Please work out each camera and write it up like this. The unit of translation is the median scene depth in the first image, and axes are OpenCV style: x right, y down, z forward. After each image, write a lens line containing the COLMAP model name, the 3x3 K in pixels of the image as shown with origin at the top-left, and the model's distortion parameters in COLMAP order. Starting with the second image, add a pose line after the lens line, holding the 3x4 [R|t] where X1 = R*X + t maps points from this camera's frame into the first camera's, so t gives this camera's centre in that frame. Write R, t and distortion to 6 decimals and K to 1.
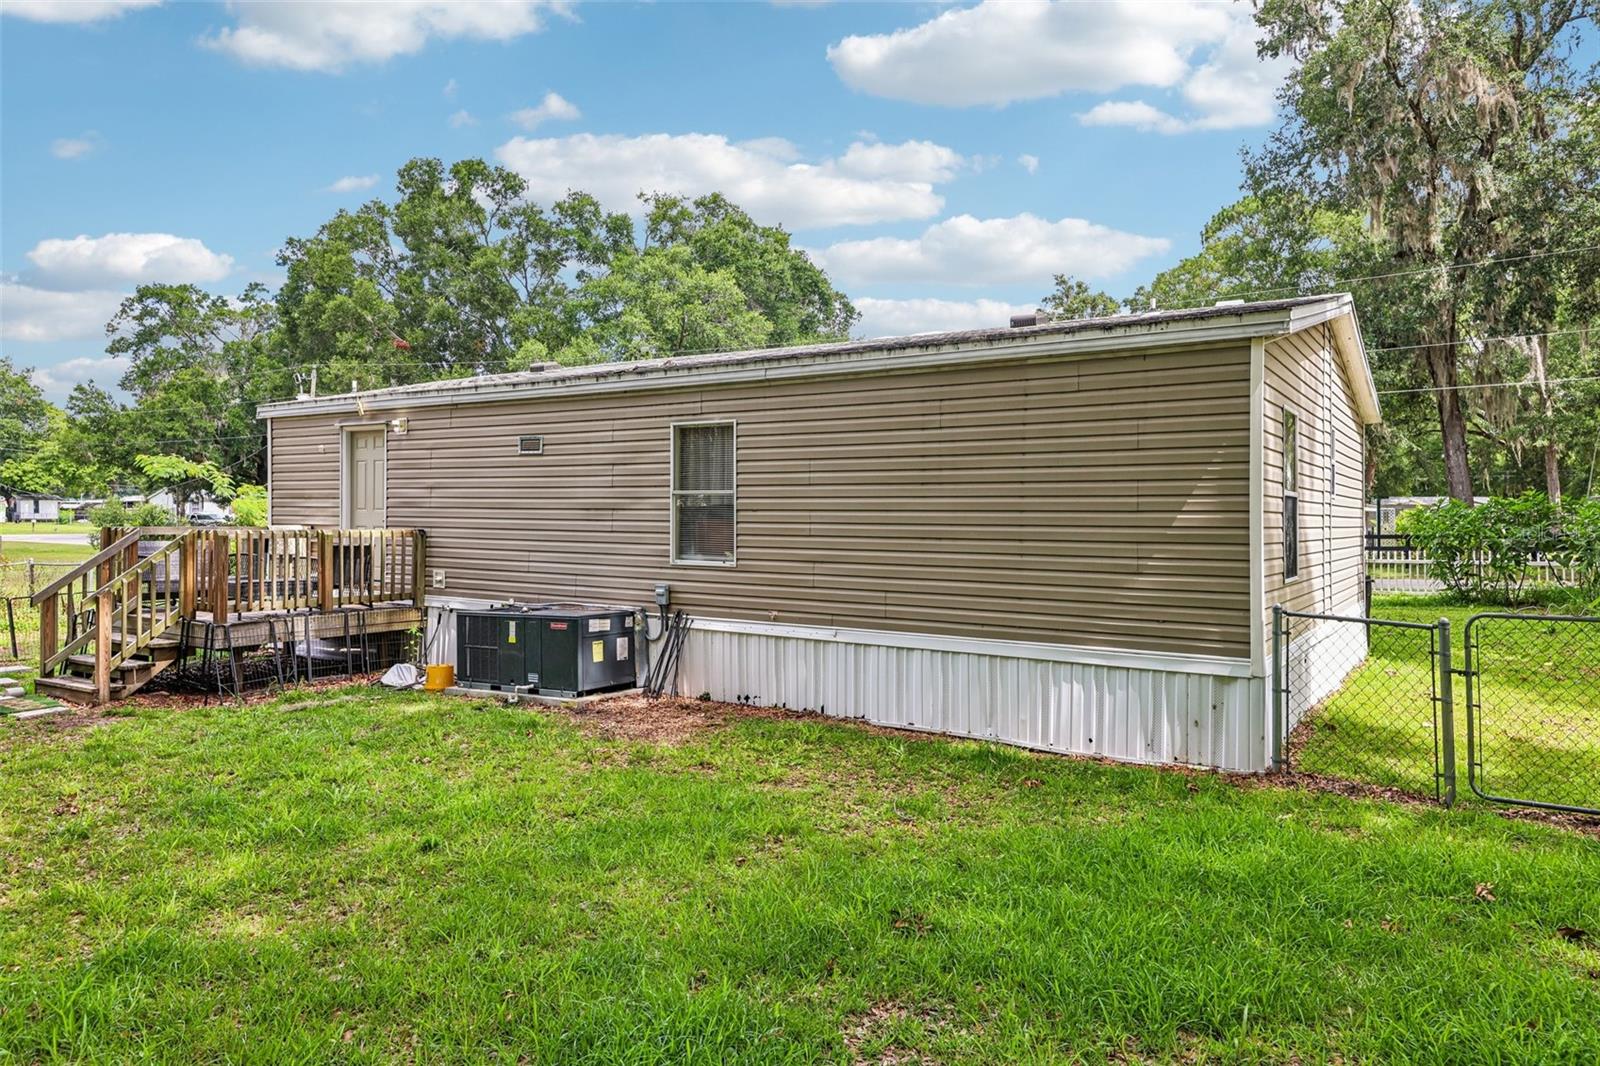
lens RADIAL K [[1038.4, 0, 799.6], [0, 1038.4, 532.0], [0, 0, 1]] dist [0.015391, 0.002869]
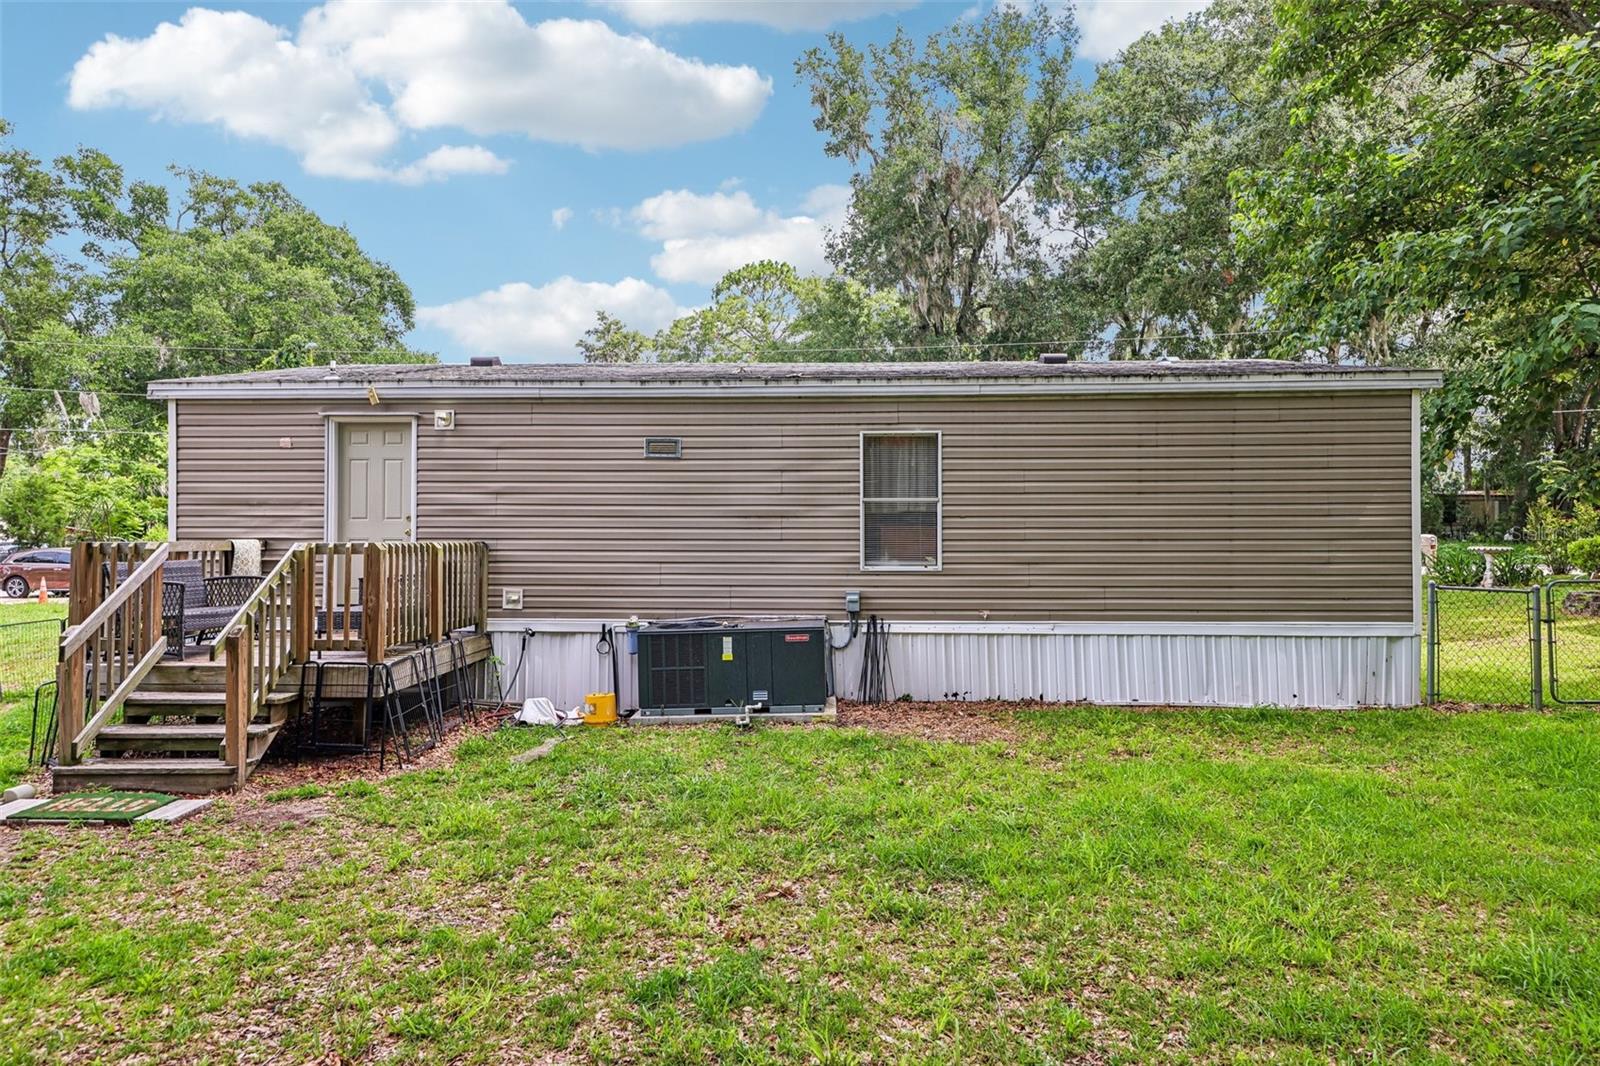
lens RADIAL K [[960.5, 0, 797.0], [0, 960.5, 532.1], [0, 0, 1]] dist [0.009304, 0.004612]
pose [[0.859282, -0.007524, 0.511446, -0.663967], [0.016084, 0.999795, -0.012314, 0.003974], [-0.511248, 0.018808, 0.859227, 0.232274]]
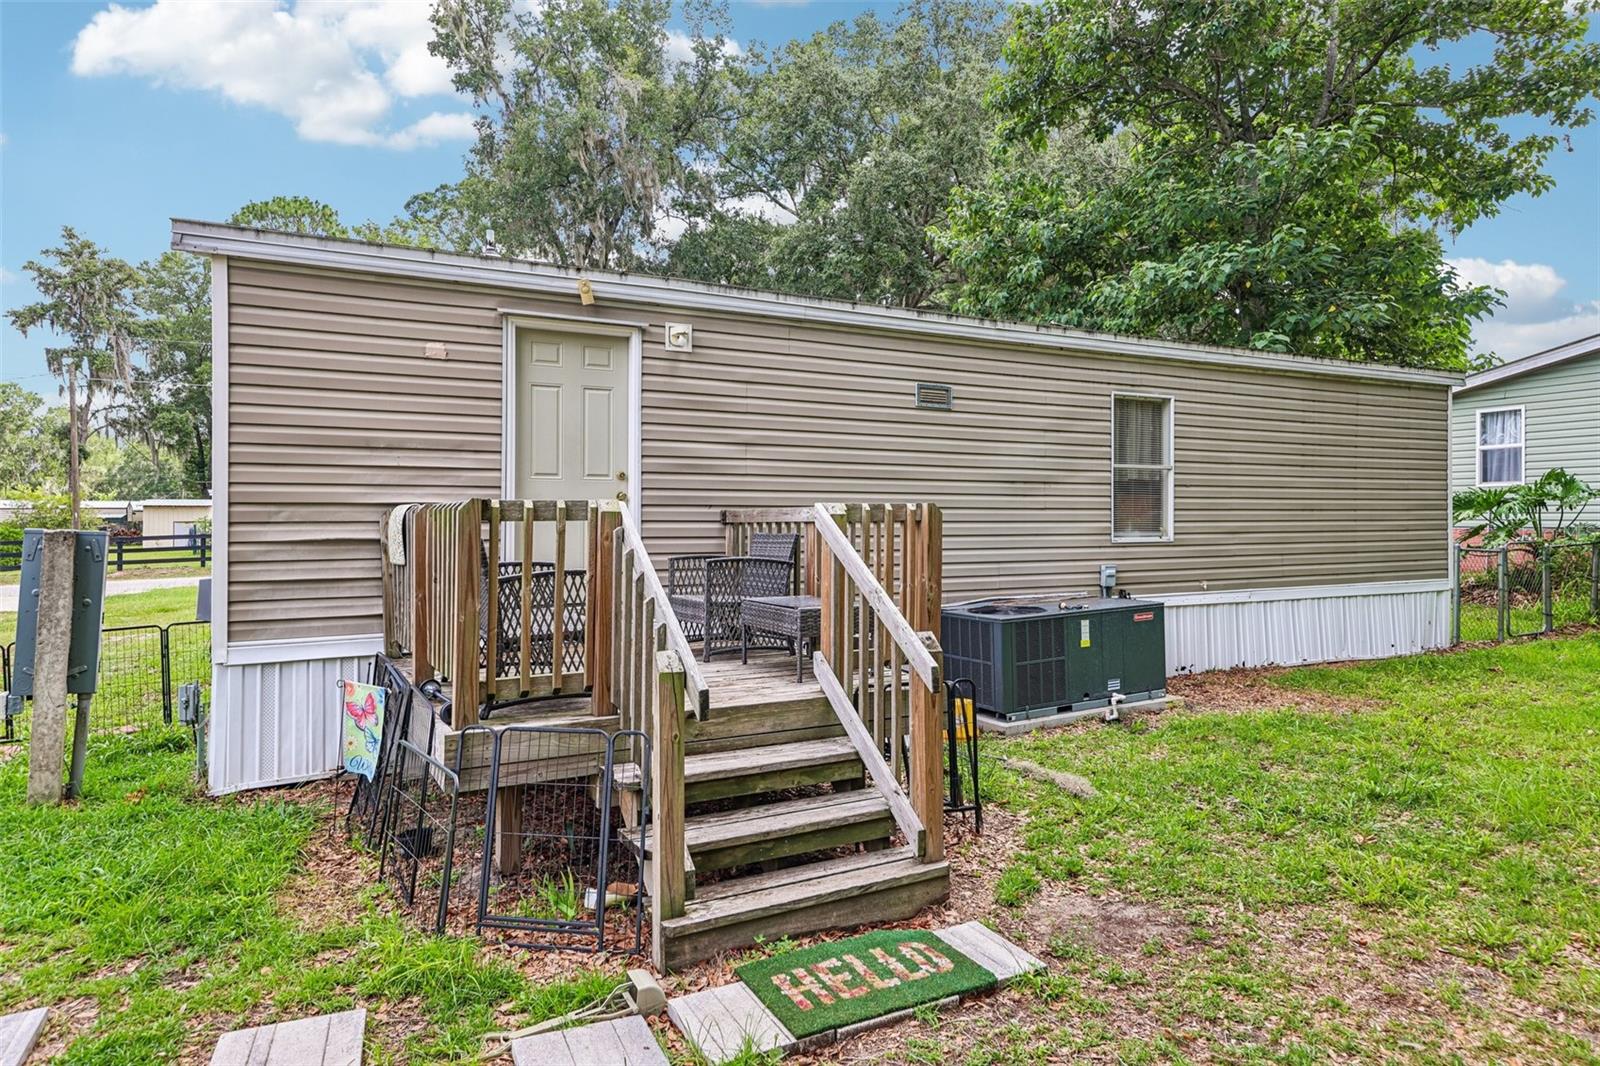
lens RADIAL K [[960.5, 0, 805.7], [0, 960.5, 520.5], [0, 0, 1]] dist [0.009304, 0.004612]
pose [[0.484838, -0.009631, 0.874551, -1.026548], [0.021792, 0.999762, -0.001071, 0.006328], [-0.874332, 0.019578, 0.484933, 0.833793]]
